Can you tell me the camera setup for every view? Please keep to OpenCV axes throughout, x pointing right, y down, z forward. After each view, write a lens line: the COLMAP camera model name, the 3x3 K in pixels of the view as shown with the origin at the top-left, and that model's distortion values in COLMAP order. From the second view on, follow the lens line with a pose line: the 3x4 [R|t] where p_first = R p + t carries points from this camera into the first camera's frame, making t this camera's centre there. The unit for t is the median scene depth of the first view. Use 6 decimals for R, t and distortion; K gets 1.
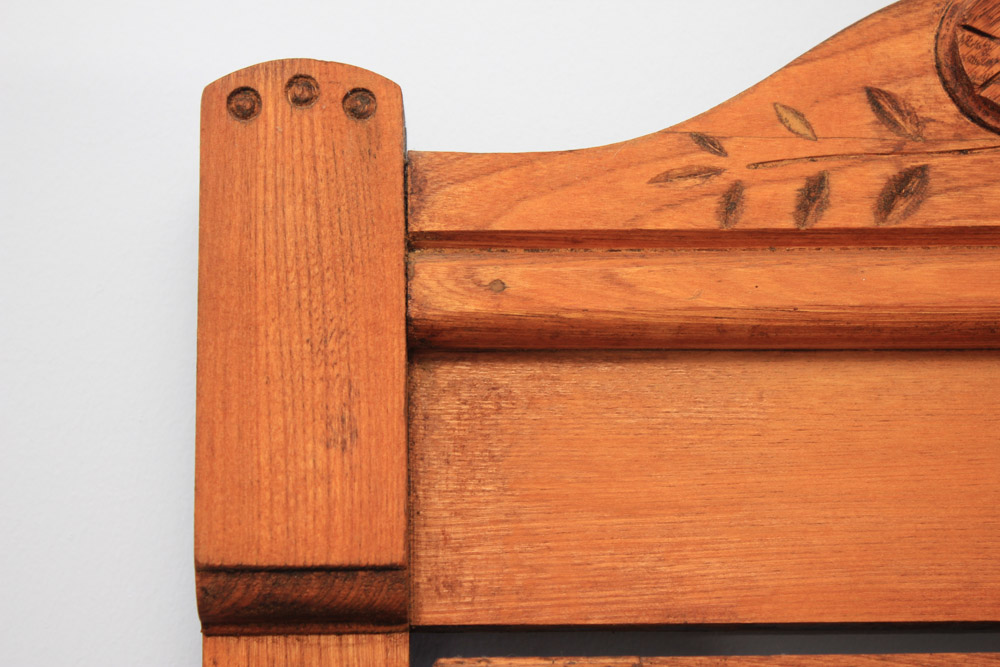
lens RADIAL K [[2248.5, 0, 500.7], [0, 2248.5, 323.9], [0, 0, 1]] dist [0.077000, 0.000000]
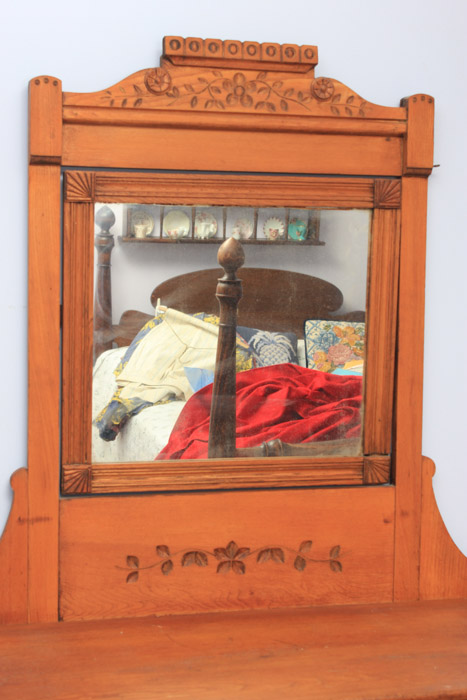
lens RADIAL K [[1281.3, 0, 229.9], [0, 1281.3, 345.7], [0, 0, 1]] dist [0.019161, 0.000000]
pose [[0.965519, 0.009297, 0.260166, -0.529280], [-0.083542, 0.957573, 0.275818, -0.434001], [-0.246564, -0.288042, 0.925331, -2.730568]]
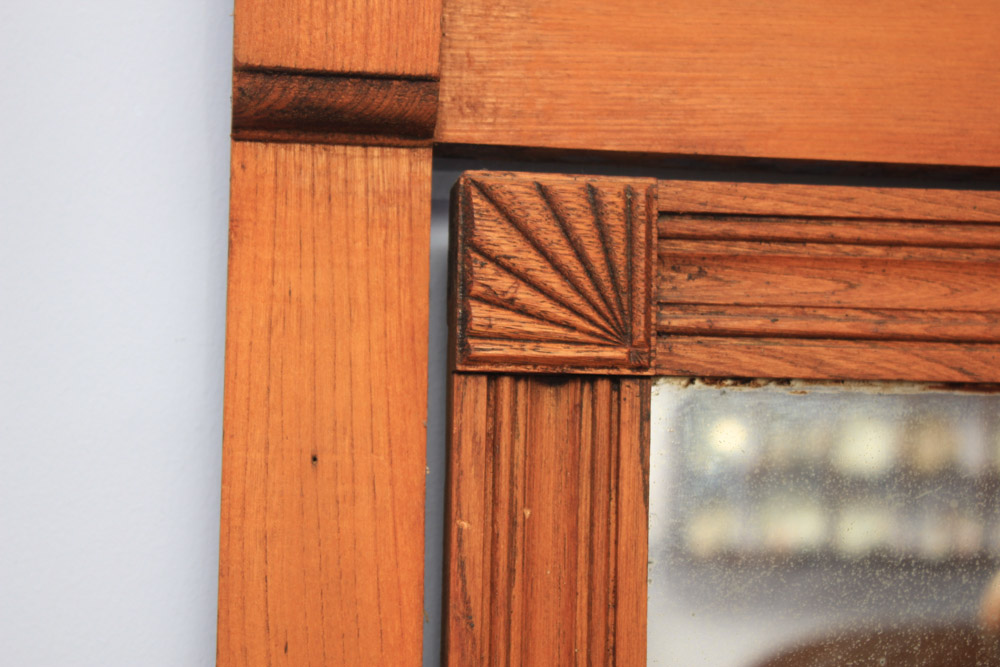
lens RADIAL K [[2248.5, 0, 499.0], [0, 2248.5, 331.6], [0, 0, 1]] dist [0.077000, 0.000000]
pose [[0.992594, 0.042595, 0.113763, -0.122897], [-0.055356, 0.992224, 0.111476, 0.102841], [-0.108130, -0.116948, 0.987234, -0.029609]]
